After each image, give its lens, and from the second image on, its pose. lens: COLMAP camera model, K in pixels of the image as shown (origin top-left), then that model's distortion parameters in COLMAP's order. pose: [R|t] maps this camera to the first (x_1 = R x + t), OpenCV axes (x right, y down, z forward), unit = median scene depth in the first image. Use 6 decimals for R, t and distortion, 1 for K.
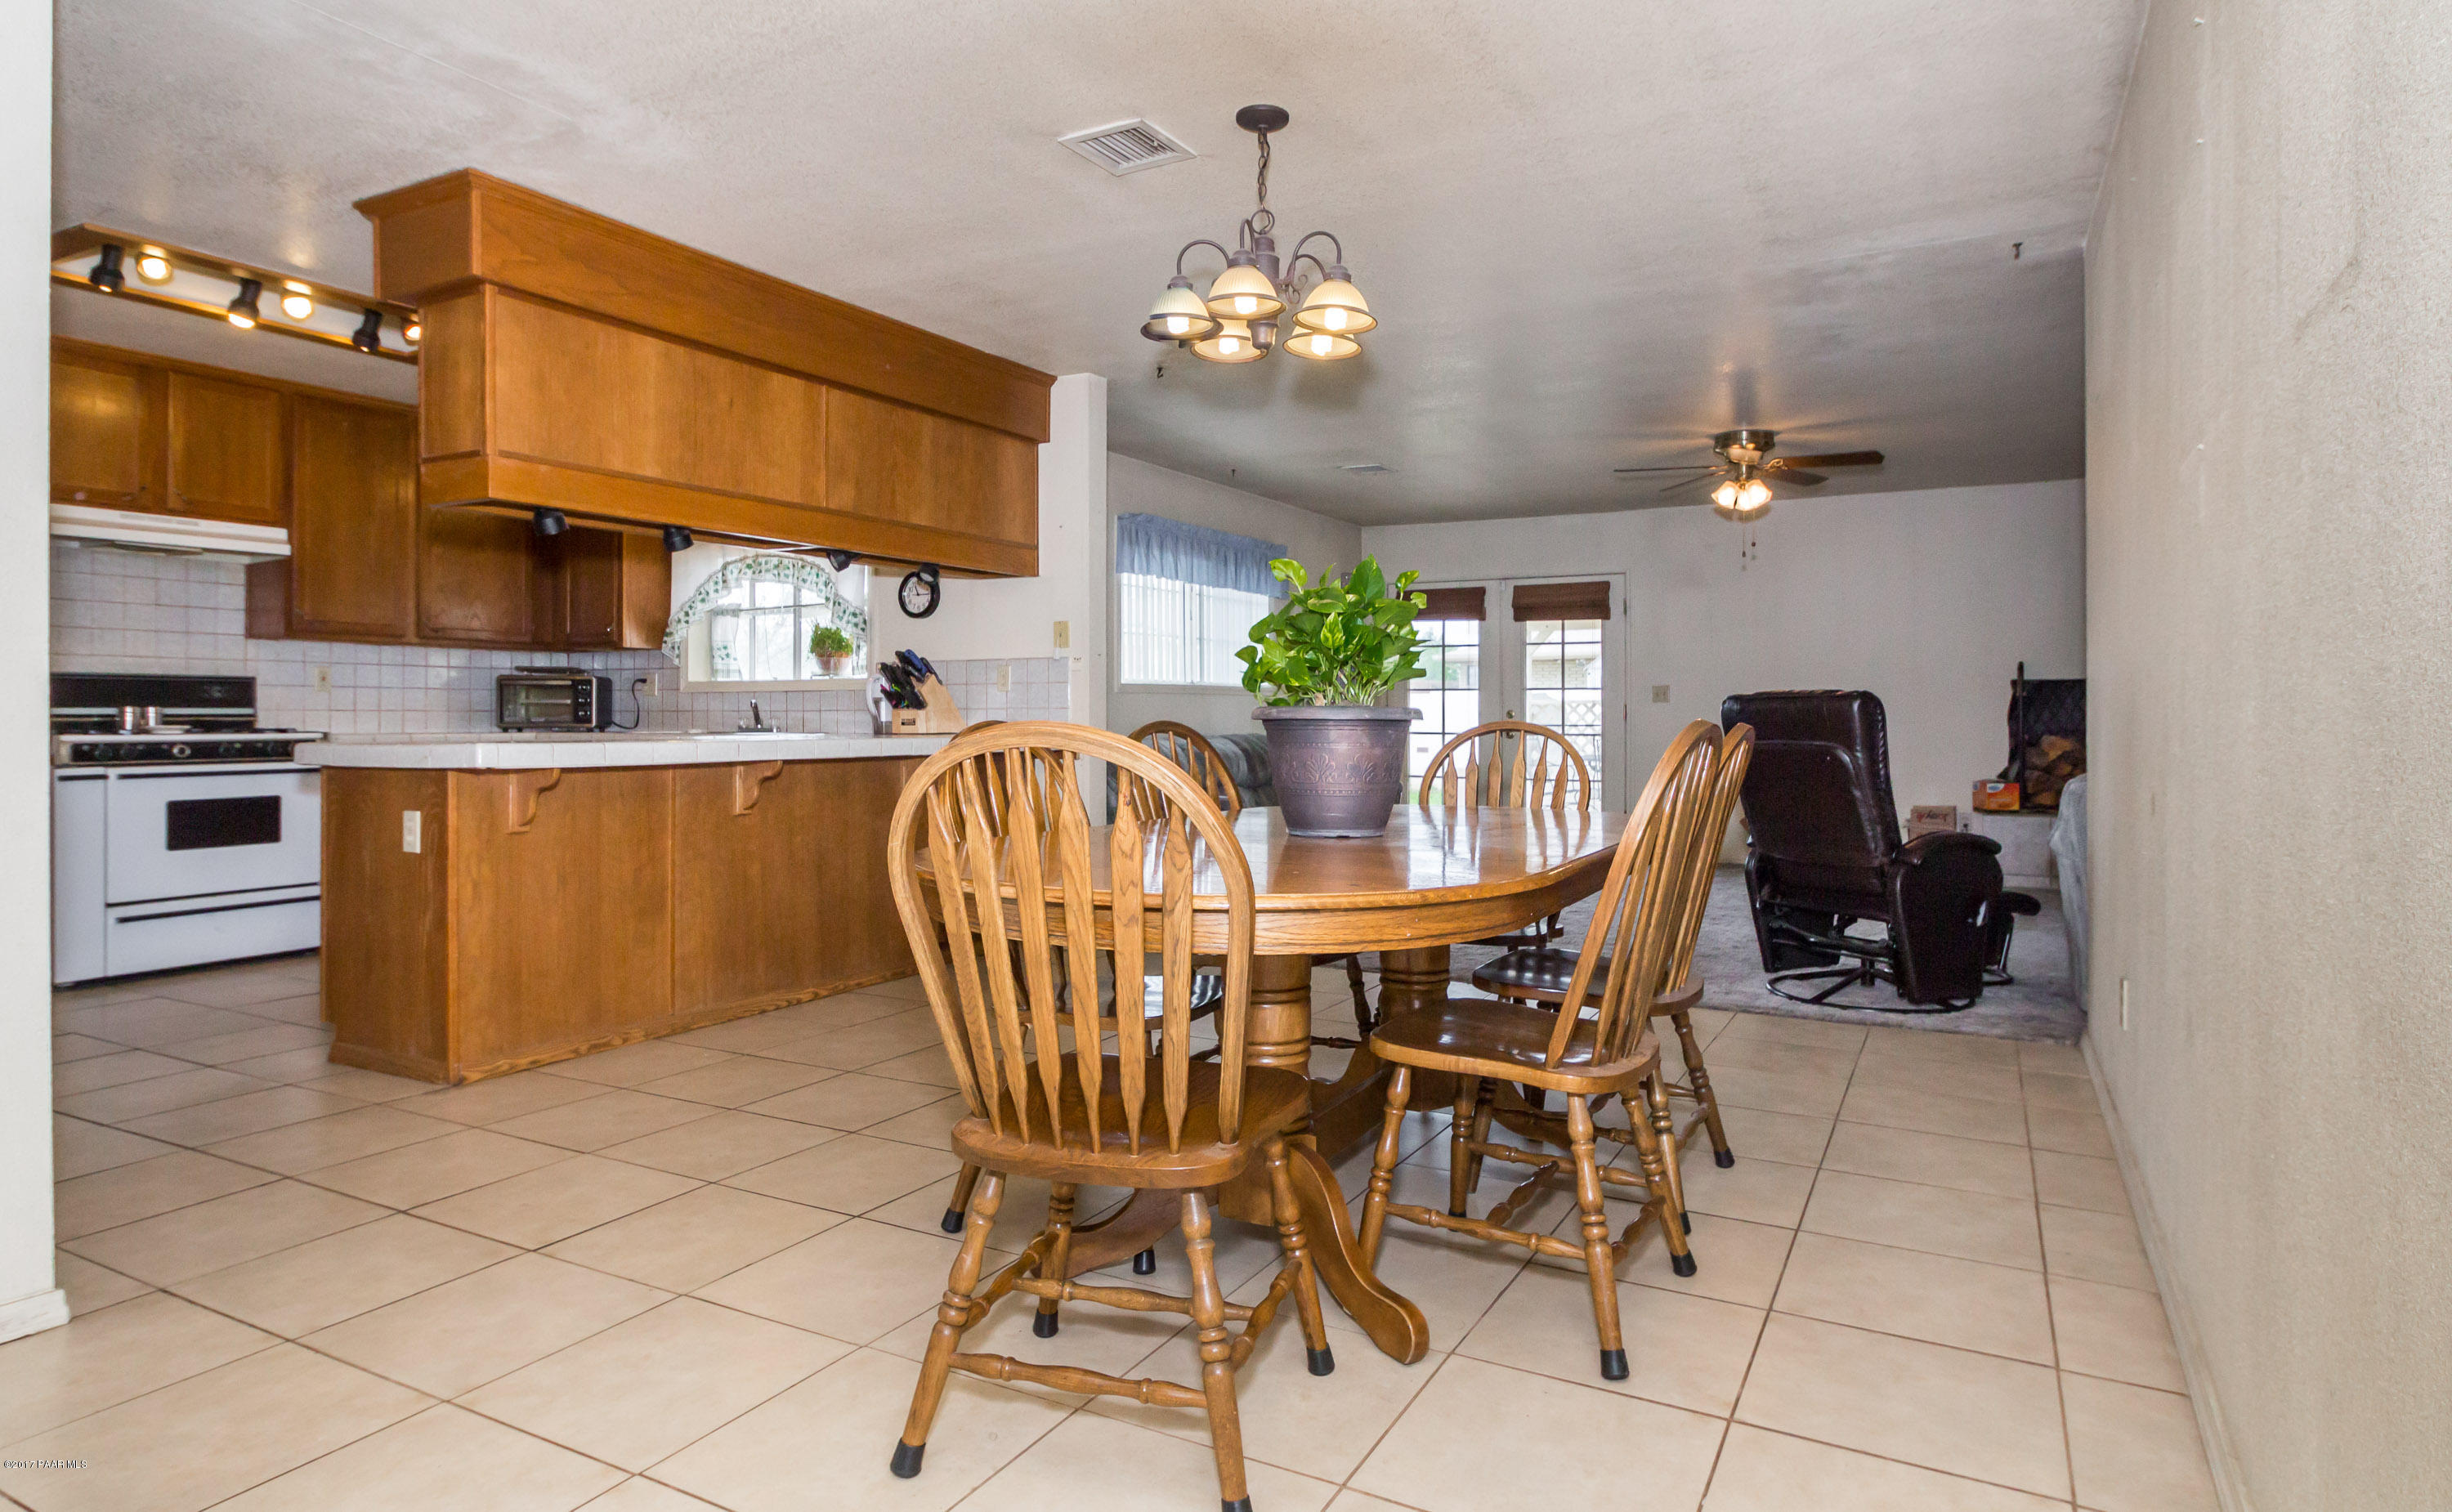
lens RADIAL K [[1331.1, 0, 1217.5], [0, 1331.1, 733.6], [0, 0, 1]] dist [0.007882, 0.001433]
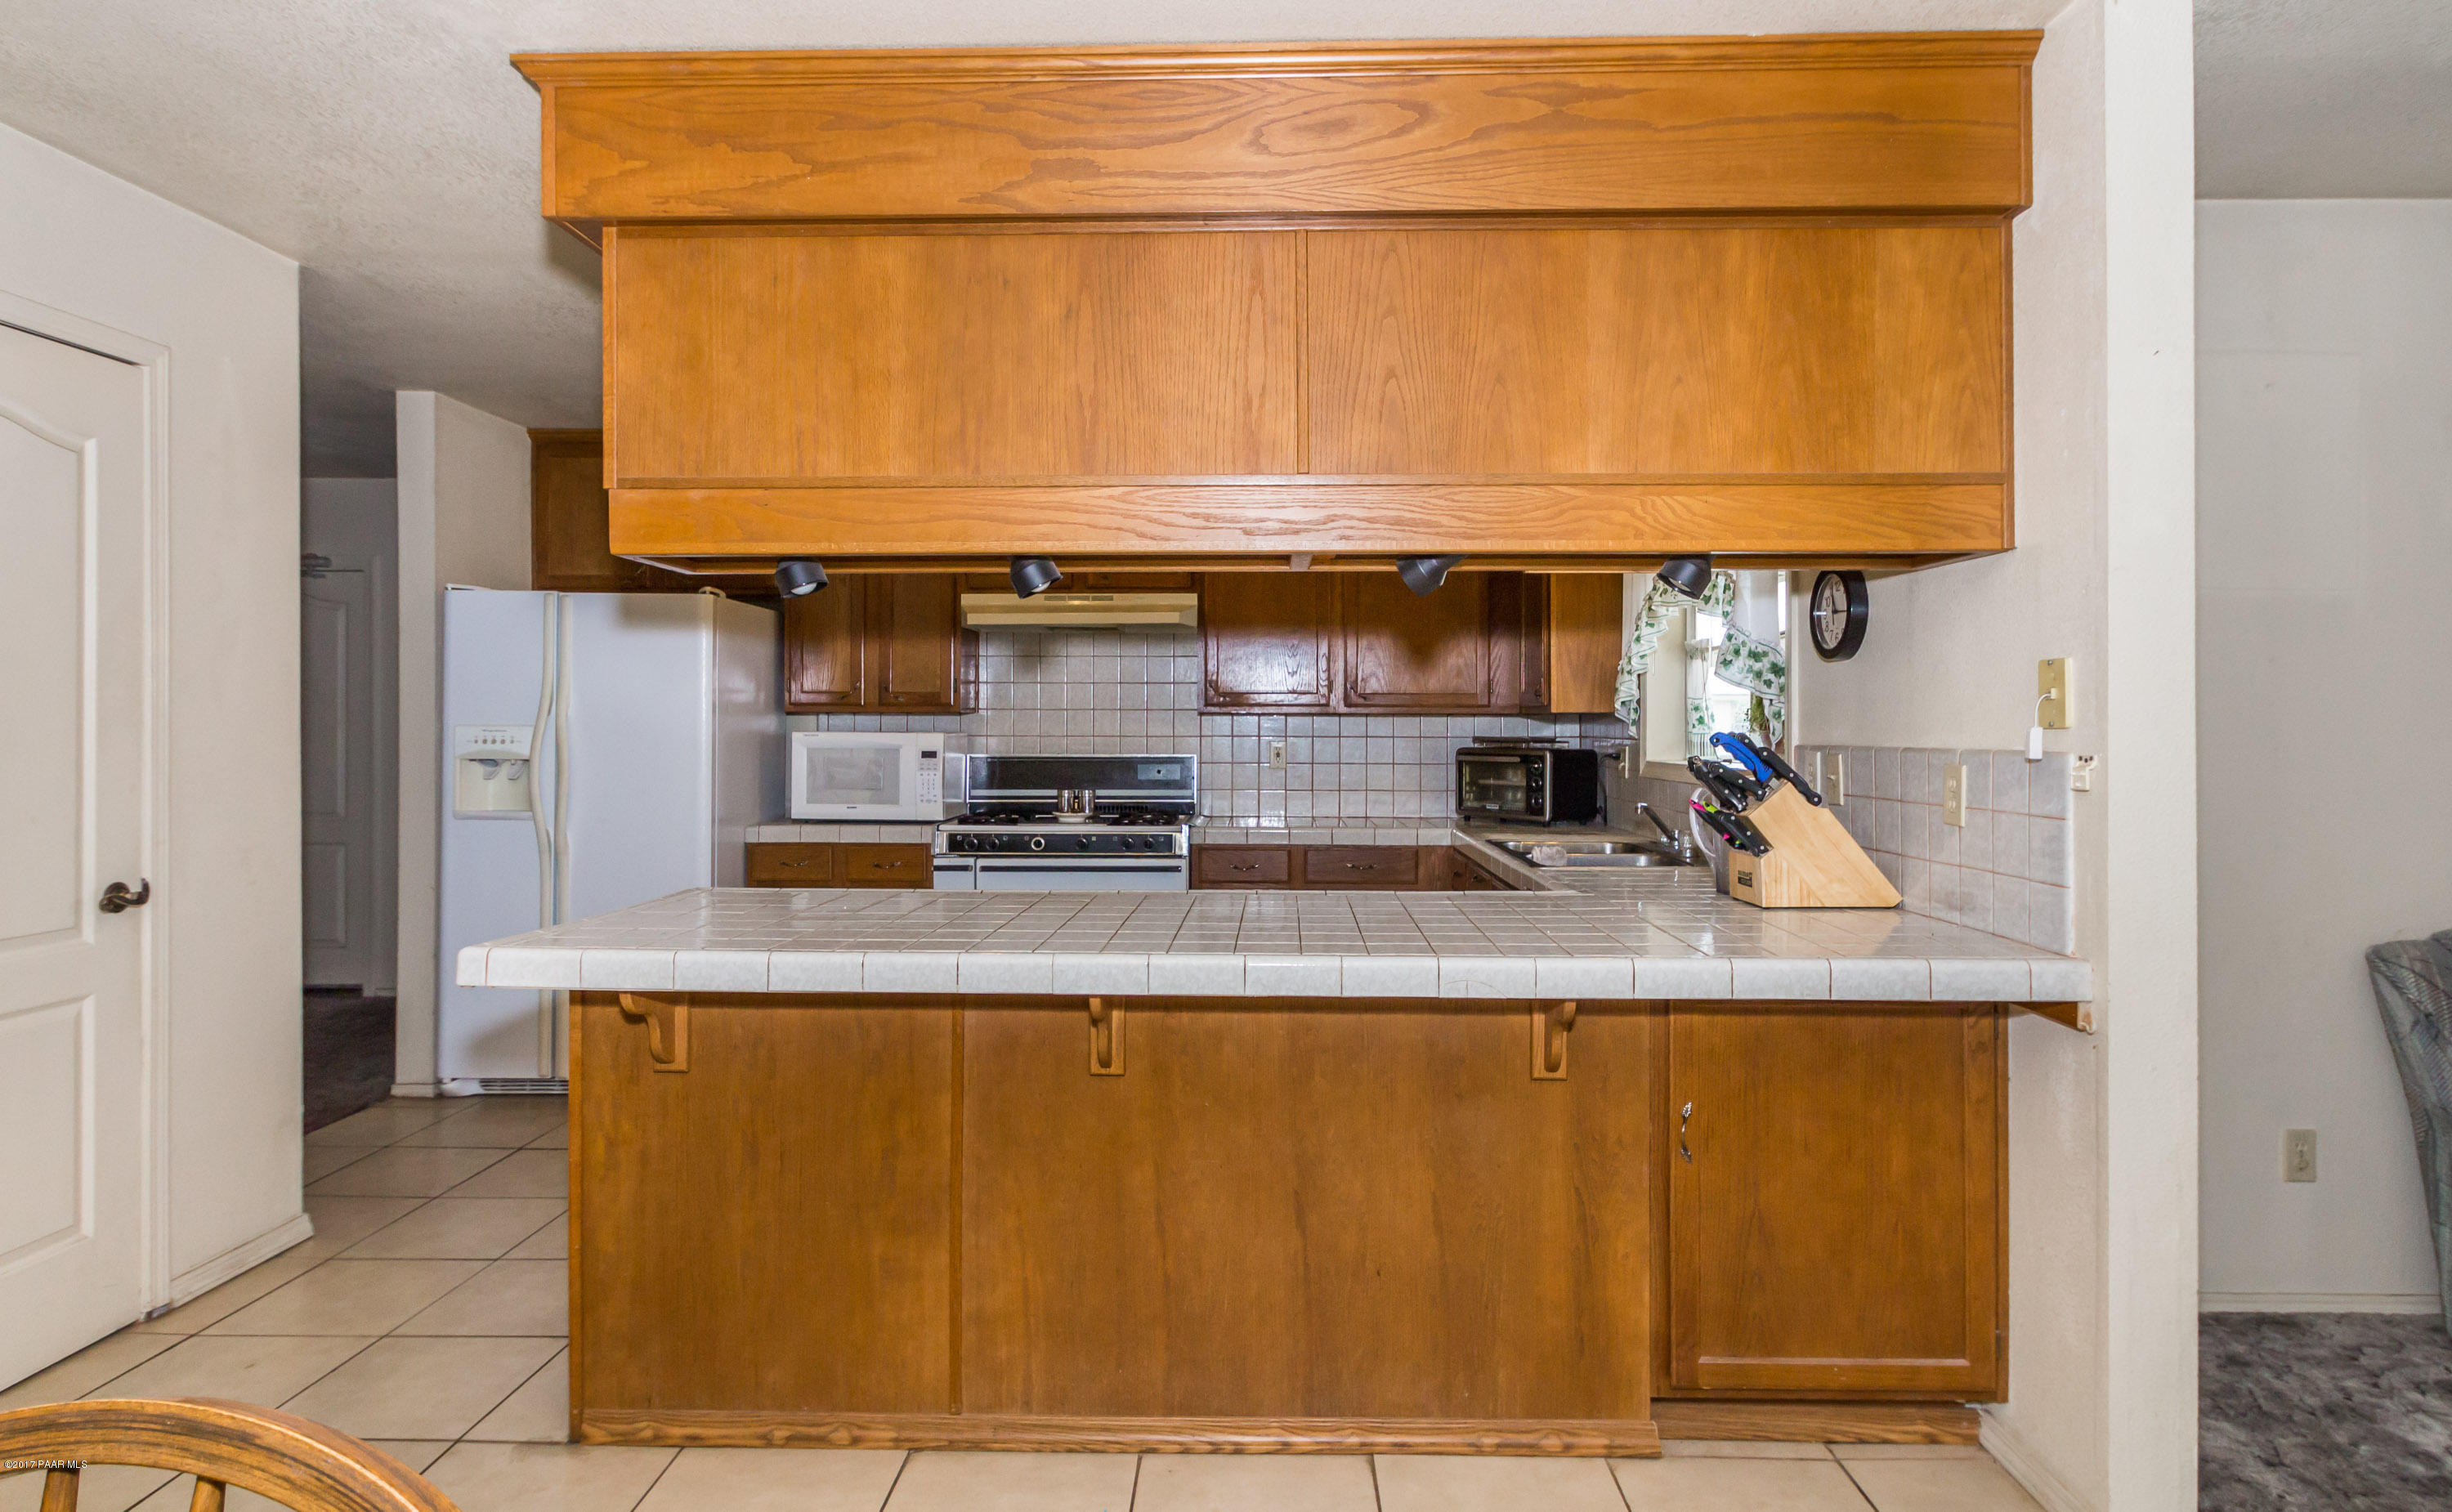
lens RADIAL K [[1331.1, 0, 1247.7], [0, 1331.1, 721.3], [0, 0, 1]] dist [0.007882, 0.001433]
pose [[0.484565, -0.003208, -0.874749, 0.109497], [-0.013431, 0.999848, -0.011107, -0.058190], [0.874652, 0.017131, 0.484448, 0.603196]]
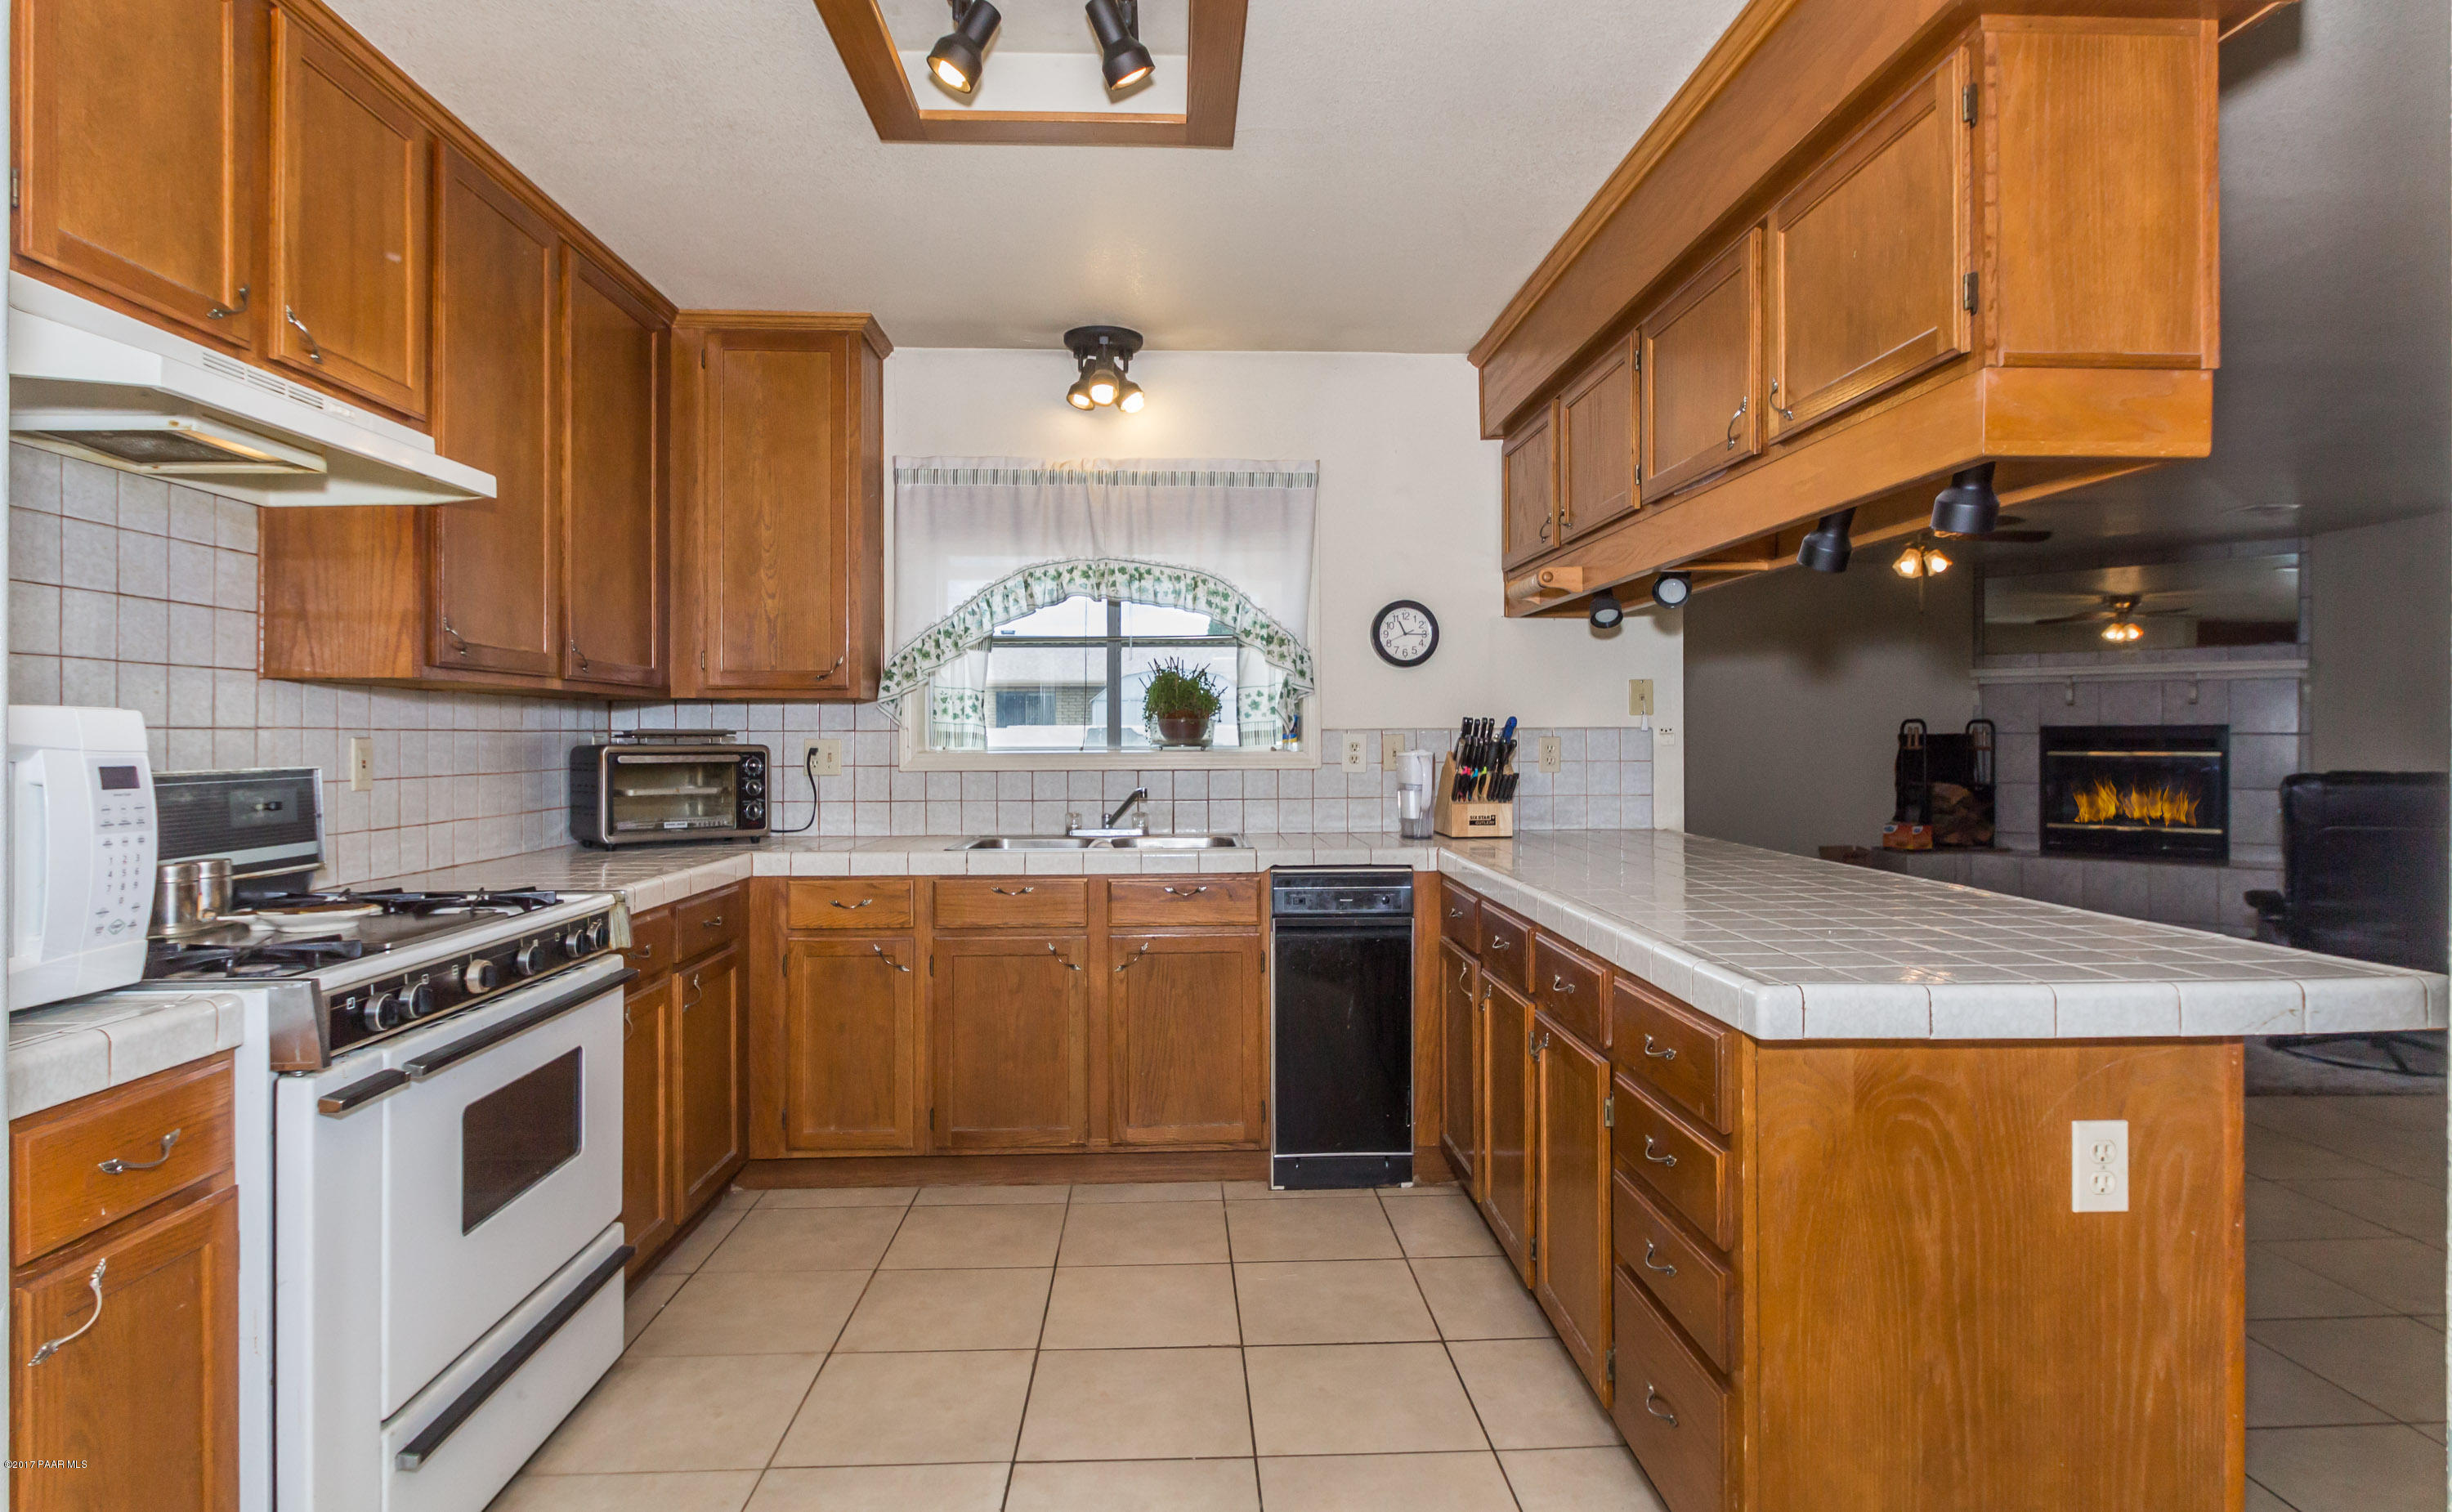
lens RADIAL K [[1331.1, 0, 1230.6], [0, 1331.1, 734.4], [0, 0, 1]] dist [0.007882, 0.001433]
pose [[0.848095, -0.002325, 0.529839, -0.712171], [0.008223, 0.999928, -0.008774, -0.048858], [-0.529780, 0.011798, 0.848053, 0.488351]]
